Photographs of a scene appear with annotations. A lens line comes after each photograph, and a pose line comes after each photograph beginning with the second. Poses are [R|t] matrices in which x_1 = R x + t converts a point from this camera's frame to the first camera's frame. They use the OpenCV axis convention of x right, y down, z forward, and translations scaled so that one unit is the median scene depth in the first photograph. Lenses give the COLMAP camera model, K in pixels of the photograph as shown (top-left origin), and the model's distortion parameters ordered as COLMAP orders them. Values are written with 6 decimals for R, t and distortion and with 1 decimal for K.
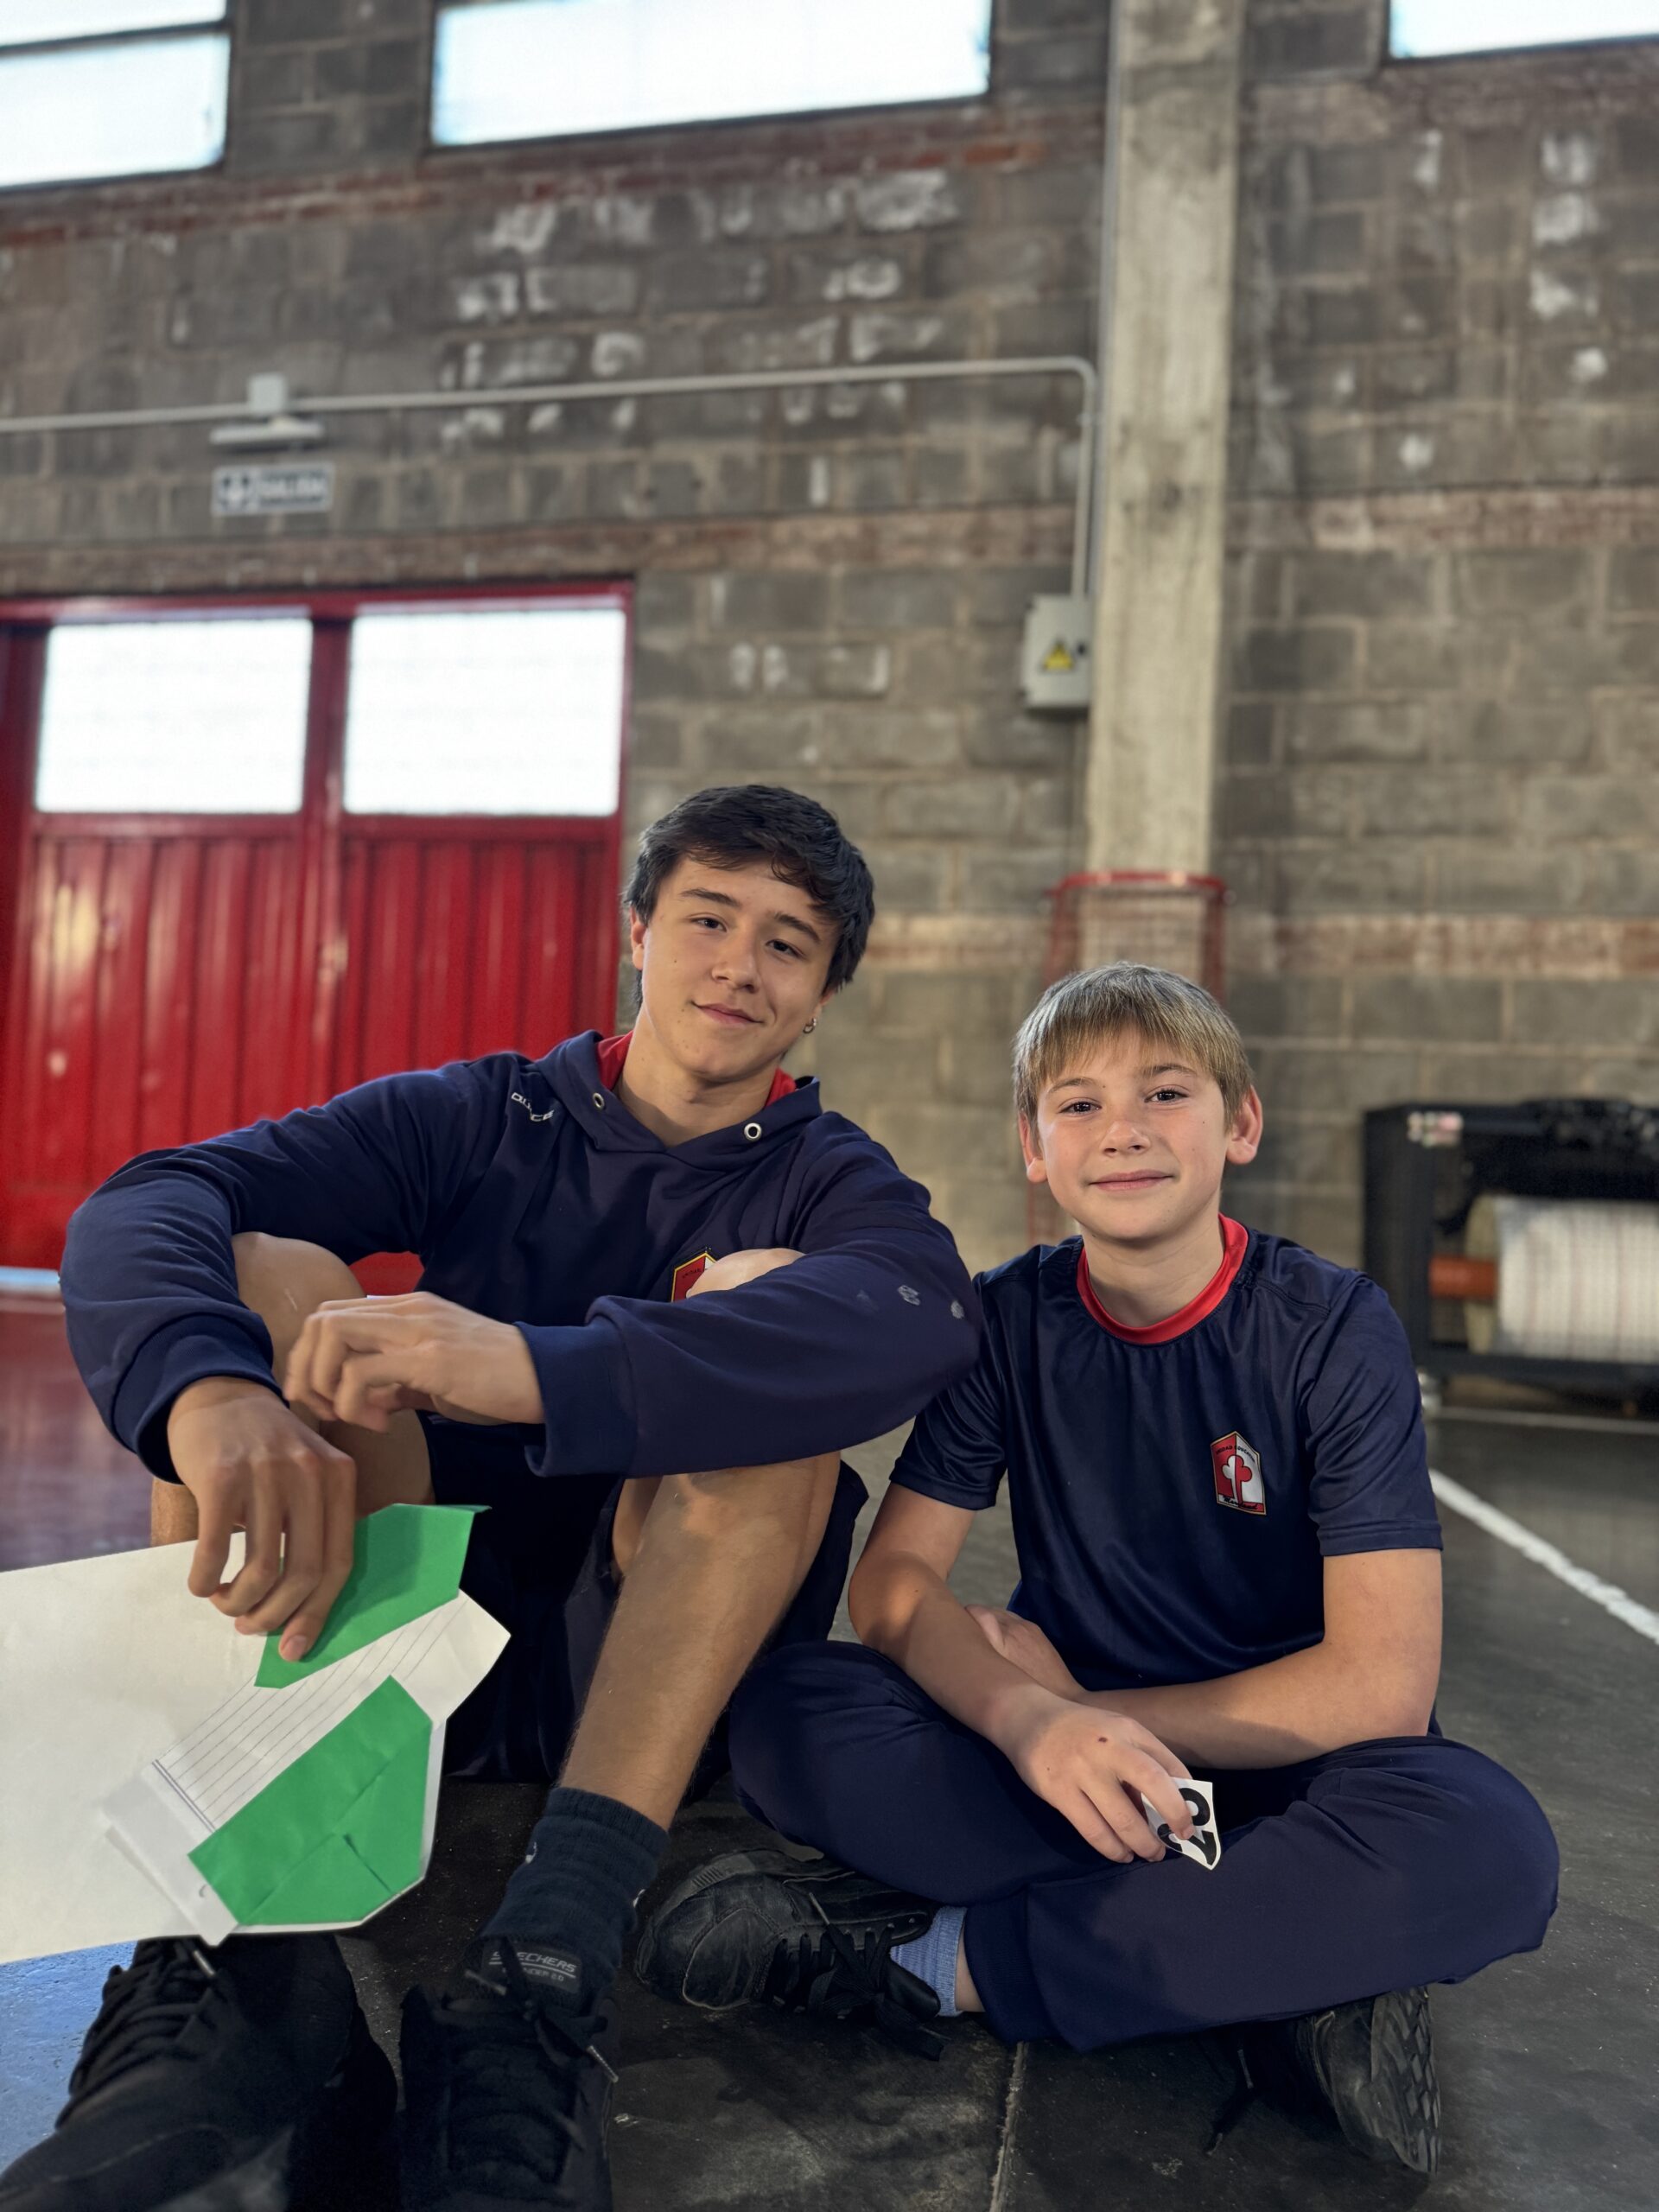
lens RADIAL K [[1575.0, 0, 833.4], [0, 1575.0, 1125.4], [0, 0, 1]] dist [0.010403, -0.016680]
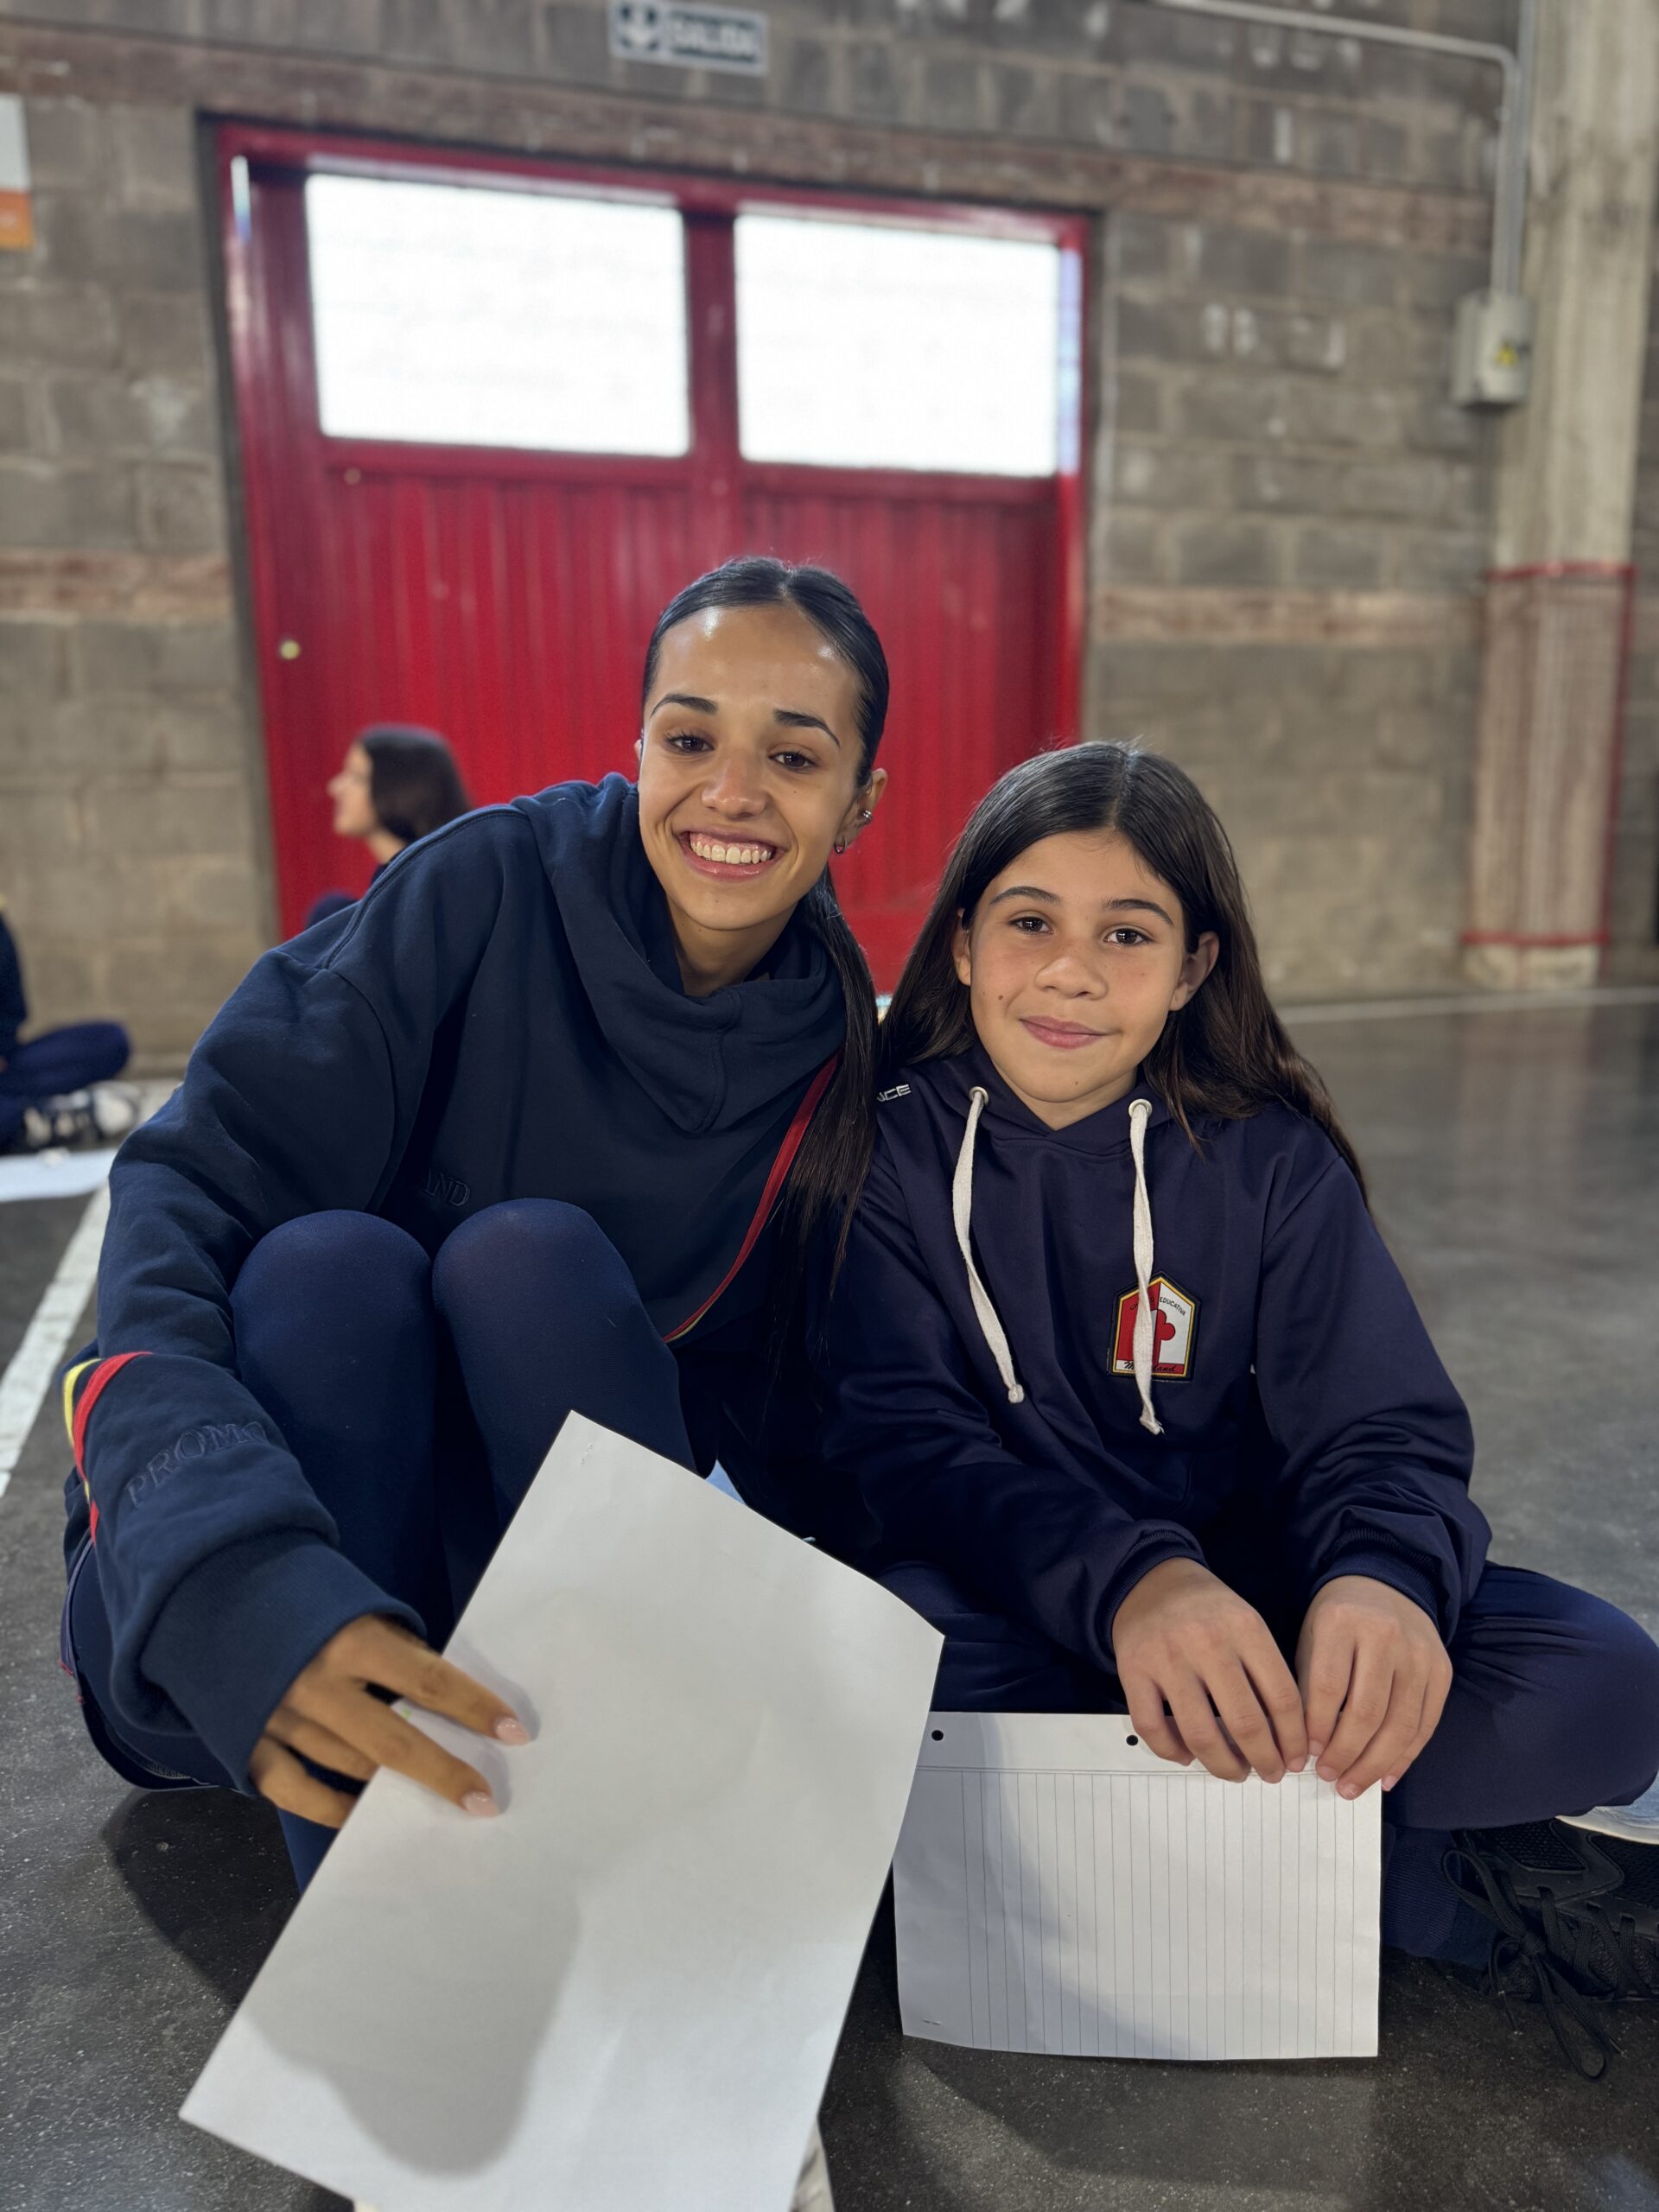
lens RADIAL K [[1575.0, 0, 836.1], [0, 1575.0, 1098.6], [0, 0, 1]] dist [0.010403, -0.016680]
pose [[0.868305, -0.146468, 0.473914, -0.816825], [0.041019, 0.973341, 0.225666, -0.052476], [-0.494332, -0.176507, 0.851164, 0.183337]]
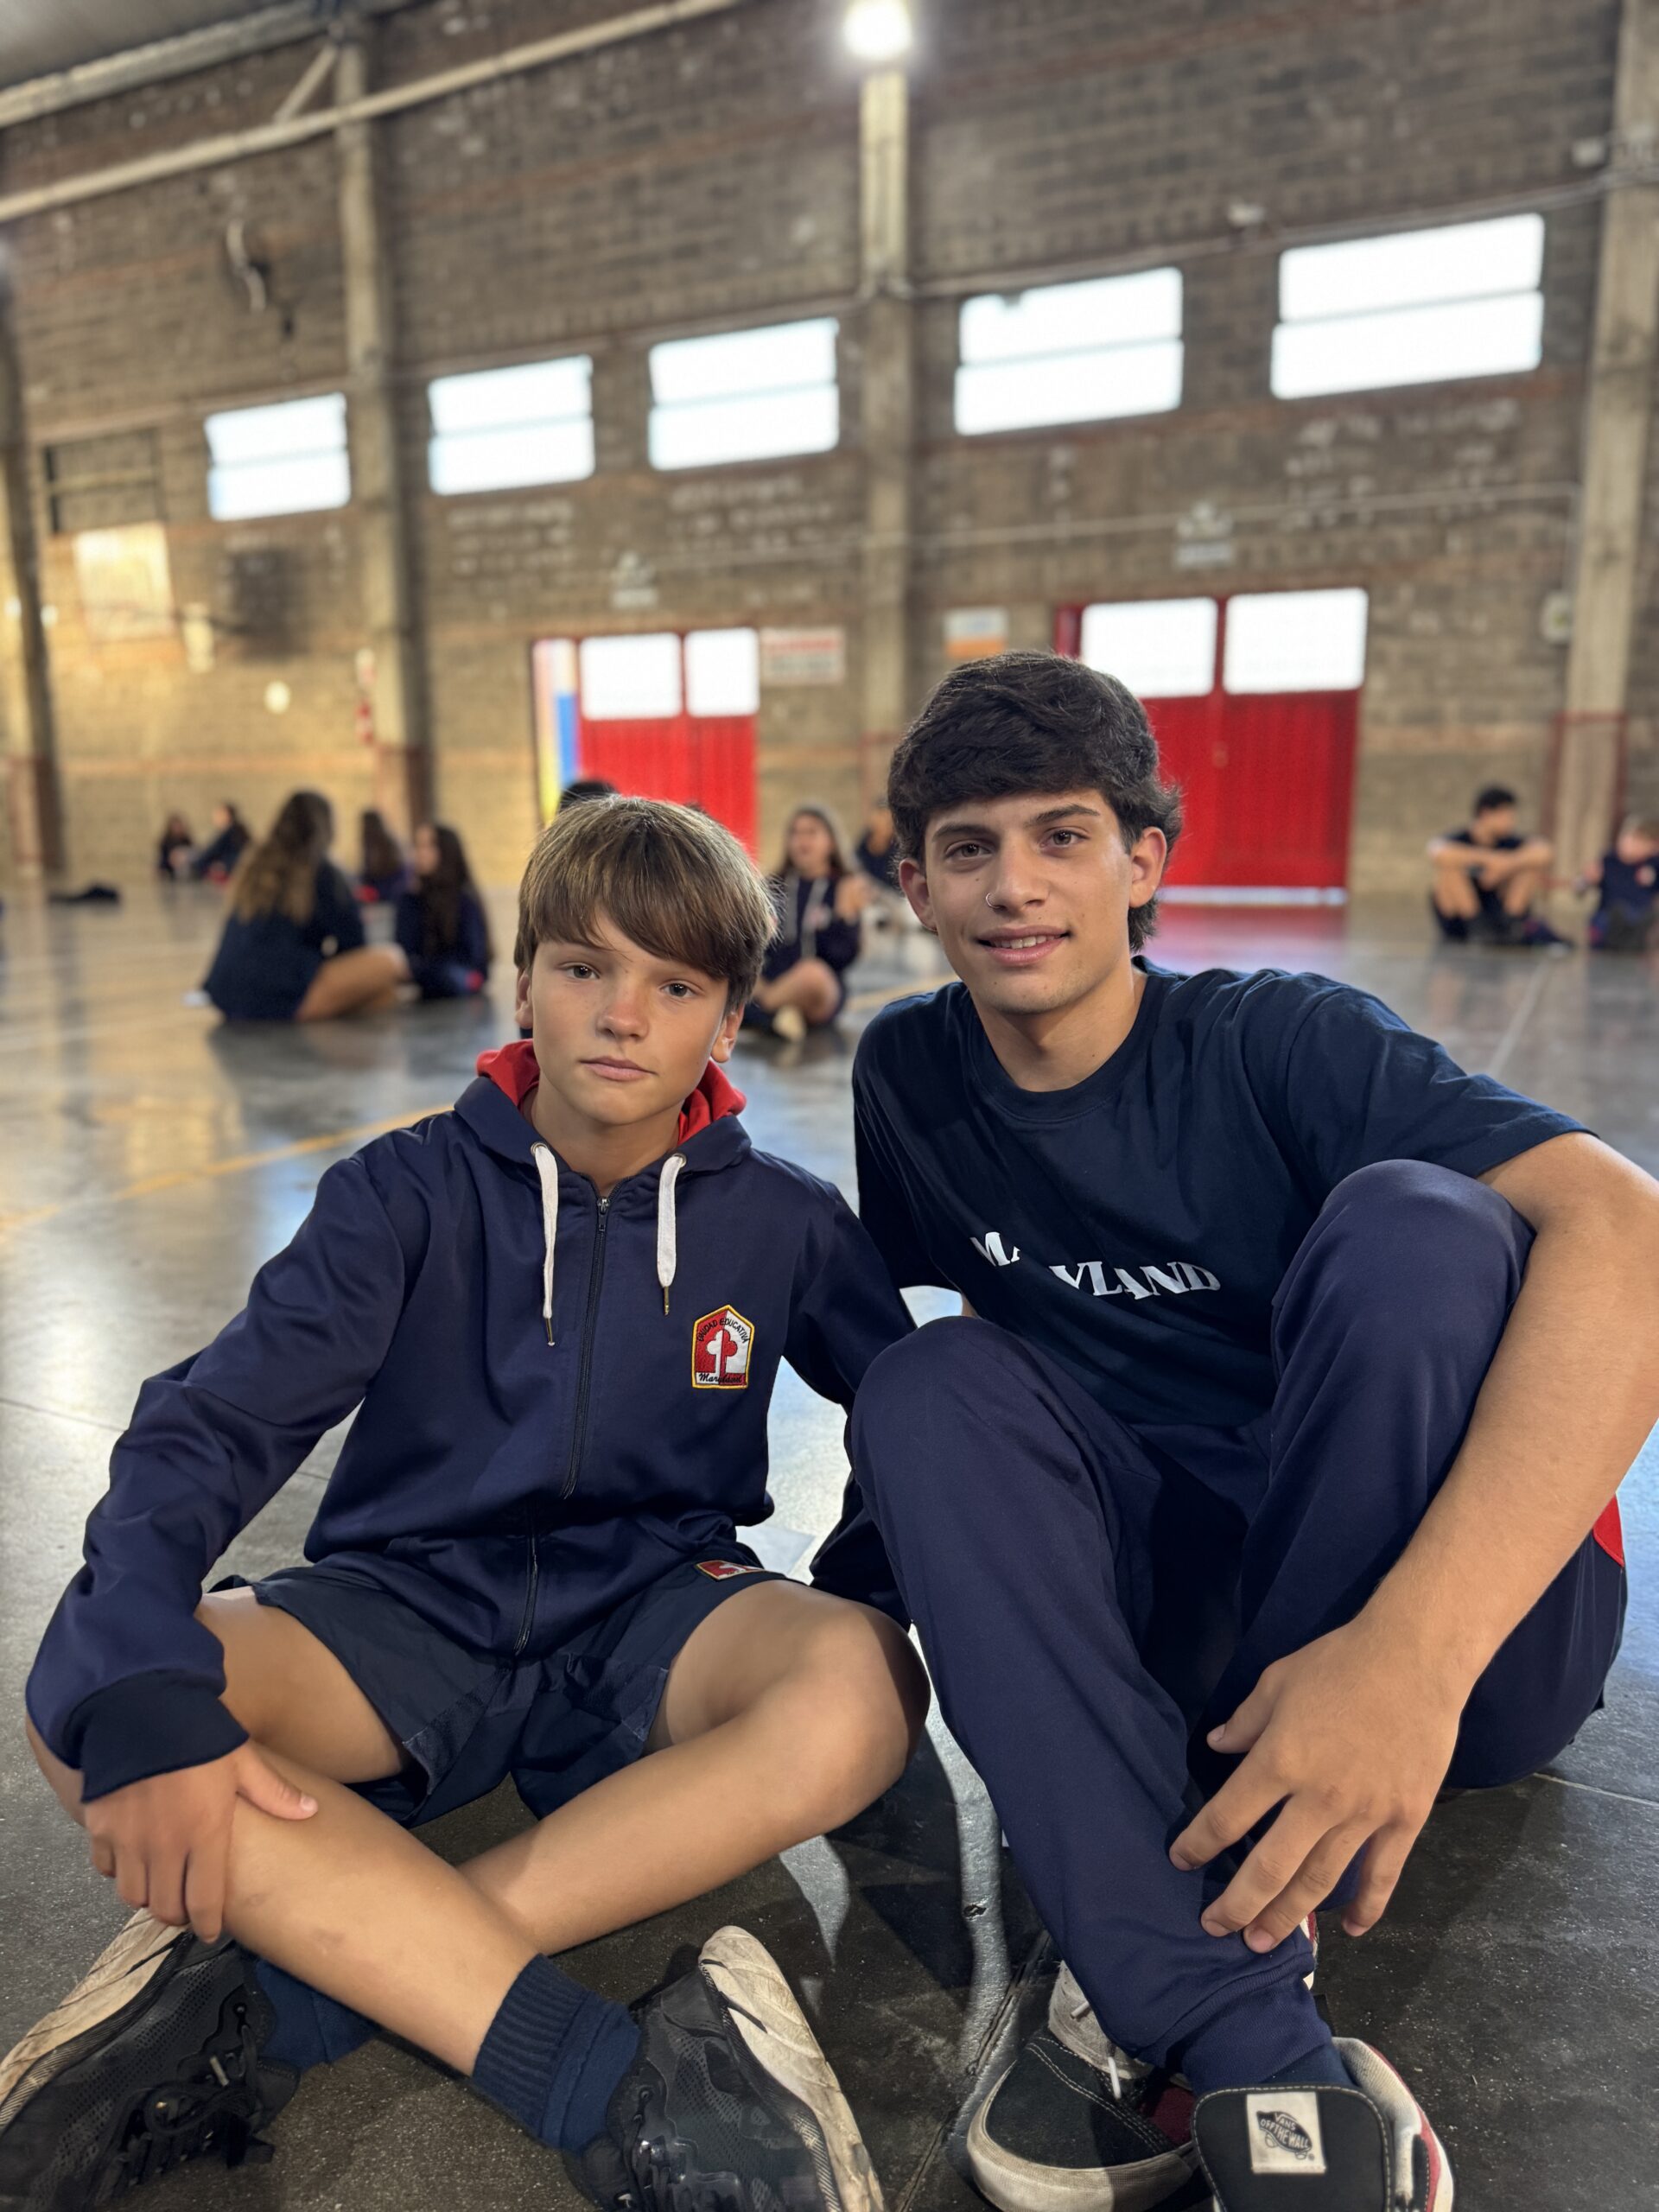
lens RADIAL K [[1575.0, 0, 831.8], [0, 1575.0, 1116.0], [0, 0, 1]] dist [0.010403, -0.016680]
pose [[0.970296, -0.005610, -0.241855, -0.354281], [0.059119, 0.974919, 0.214566, -0.127160], [0.234585, -0.222491, 0.946292, -1.708594]]
